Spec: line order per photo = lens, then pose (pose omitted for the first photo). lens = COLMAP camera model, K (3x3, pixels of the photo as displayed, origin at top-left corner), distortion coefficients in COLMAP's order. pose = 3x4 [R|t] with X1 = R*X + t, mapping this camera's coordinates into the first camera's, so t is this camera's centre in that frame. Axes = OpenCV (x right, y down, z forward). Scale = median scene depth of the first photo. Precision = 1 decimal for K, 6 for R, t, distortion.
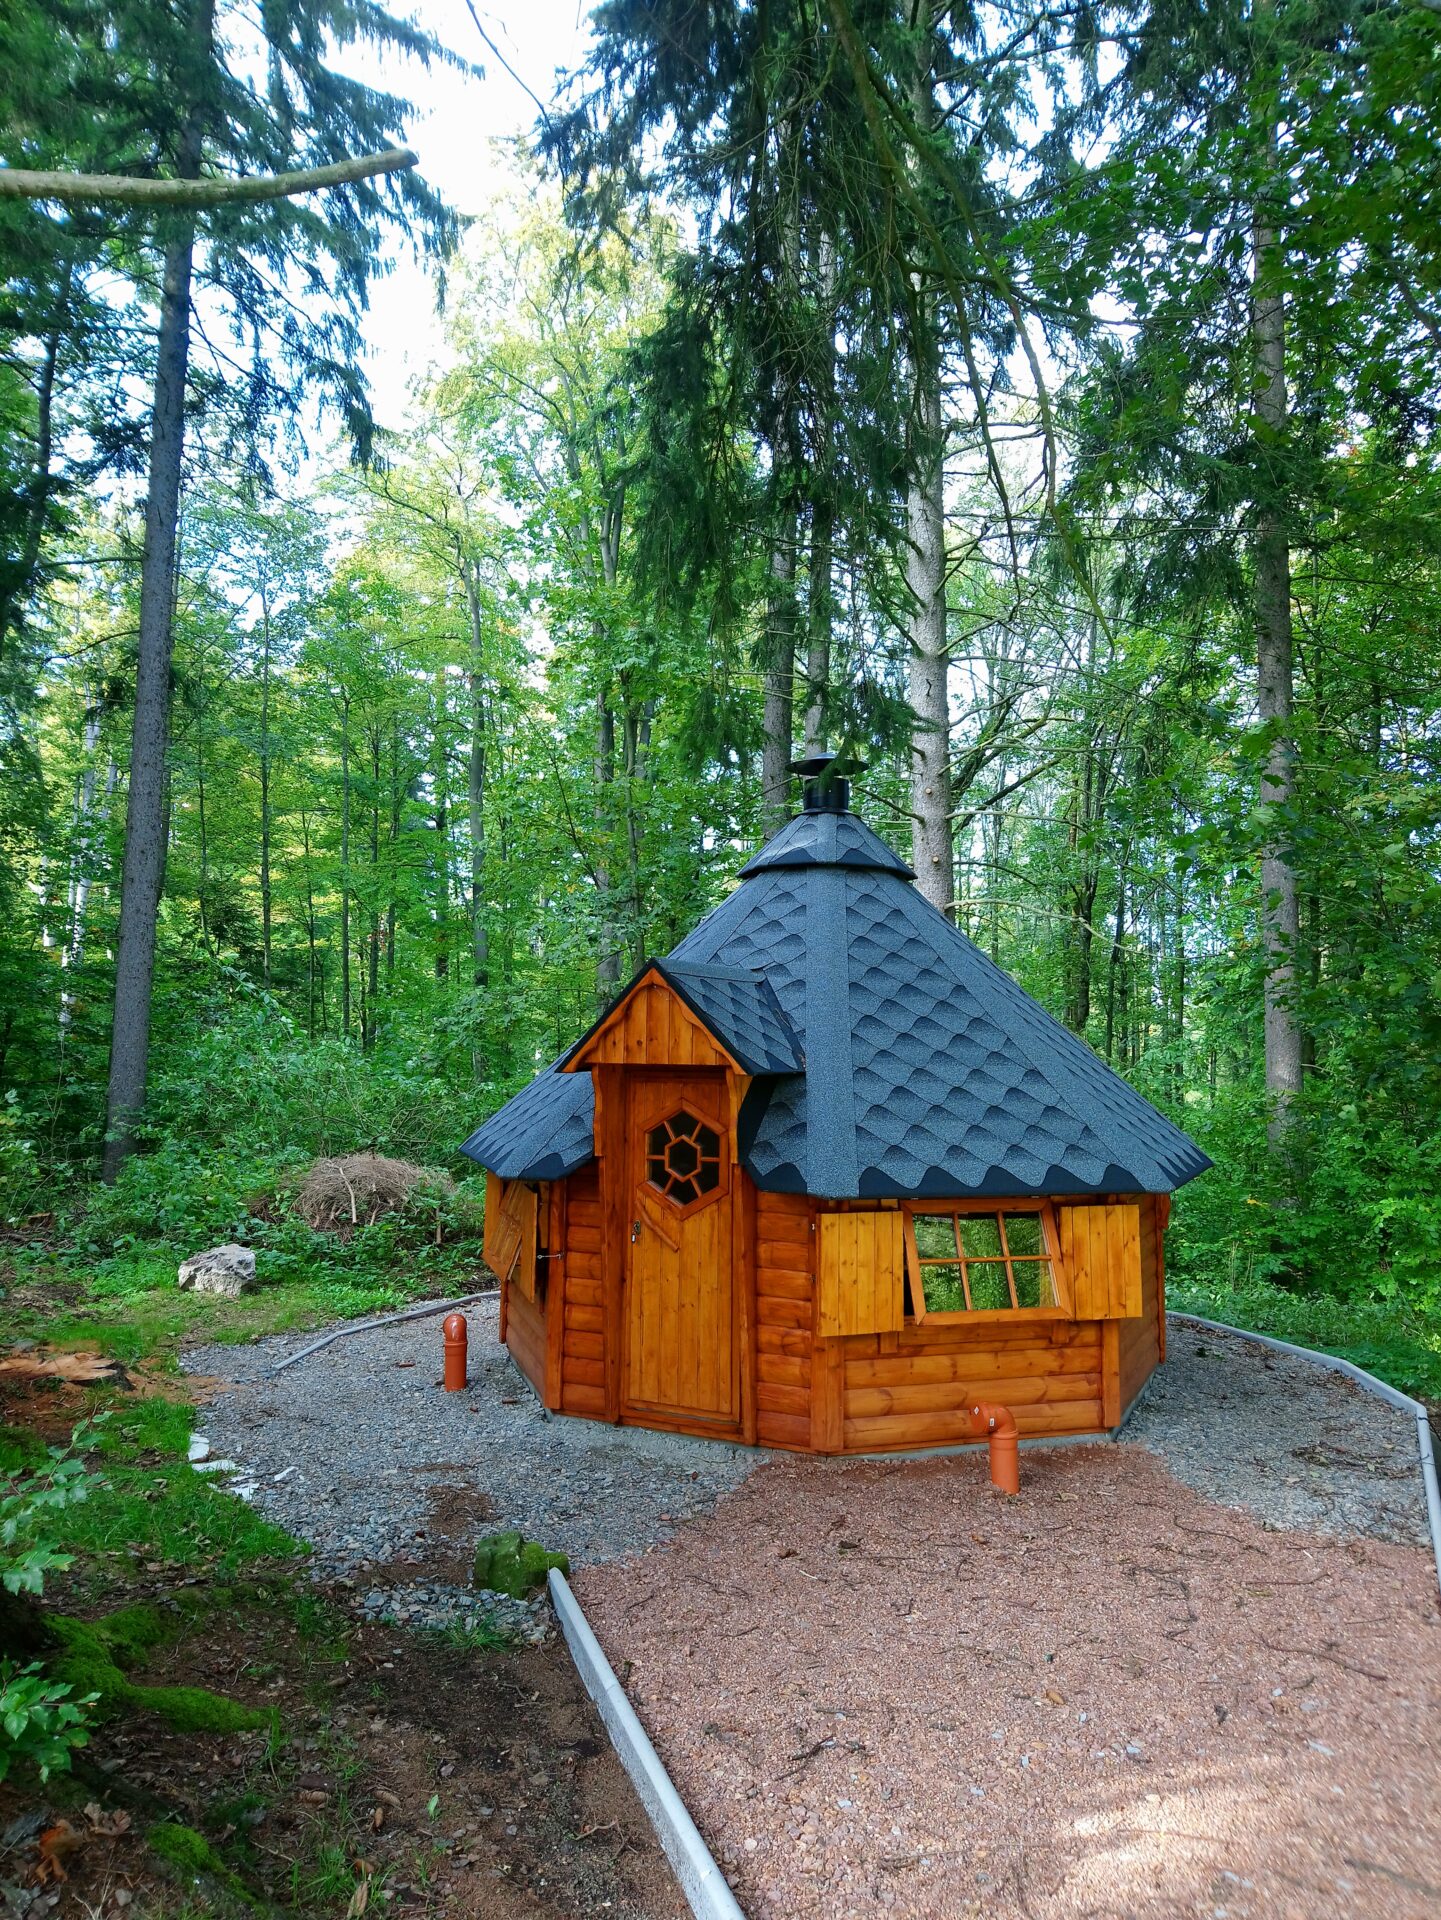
lens RADIAL K [[1326.2, 0, 720.5], [0, 1326.2, 960.0], [0, 0, 1]] dist [0.176376, -0.000558]
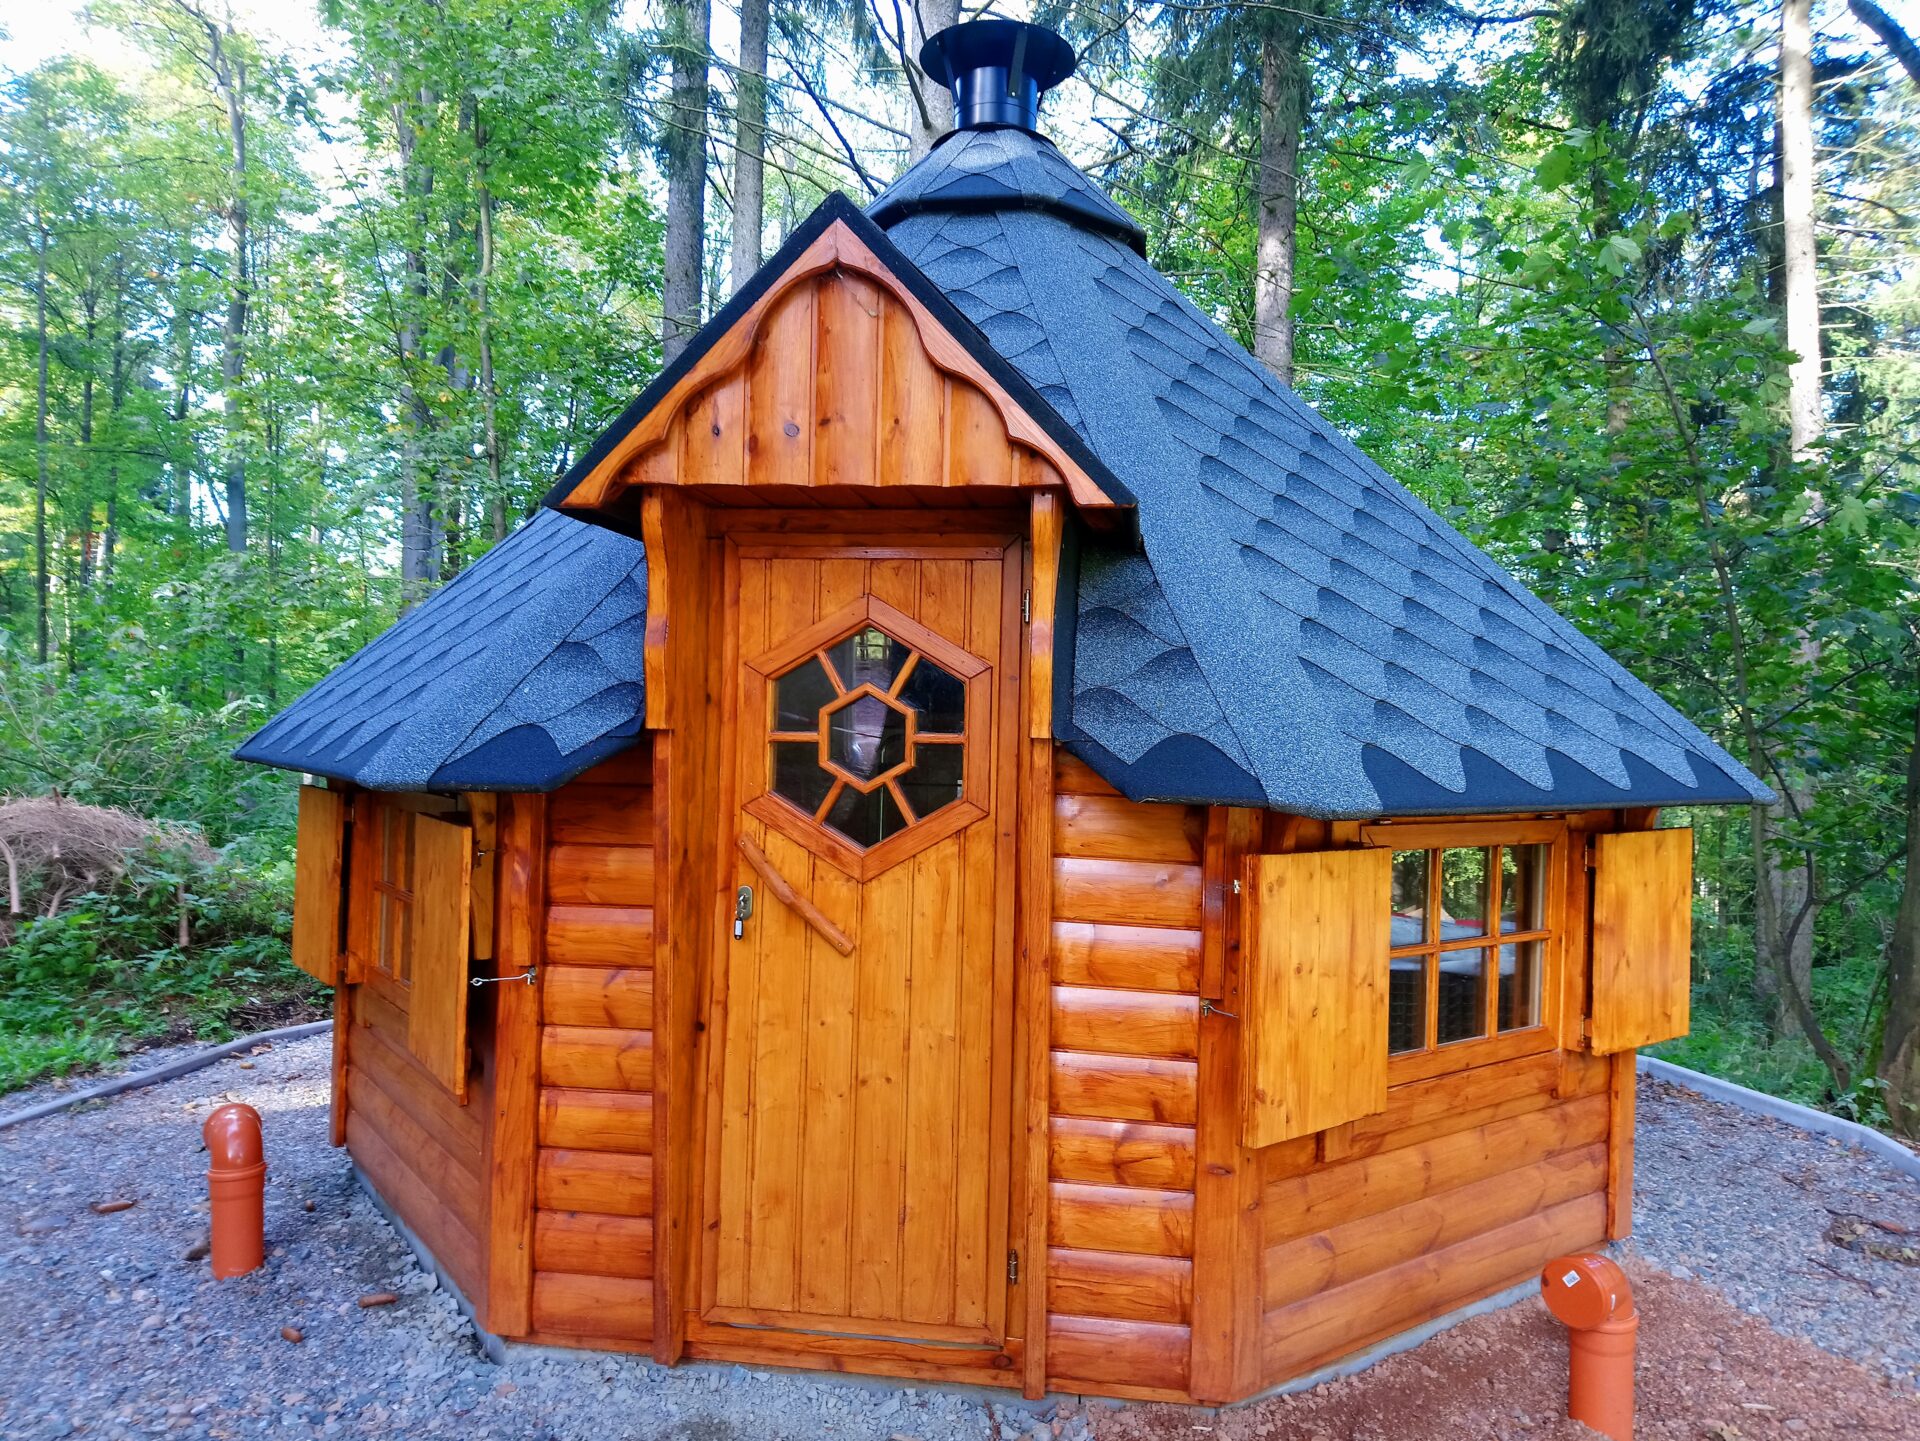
lens RADIAL K [[1311.9, 0, 960.0], [0, 1311.9, 720.5], [0, 0, 1]] dist [0.095208, -0.115375]
pose [[0.948165, 0.015201, 0.317416, -0.124145], [-0.033992, 0.997976, 0.053744, 0.115134], [-0.315956, -0.061748, 0.946762, 0.574155]]
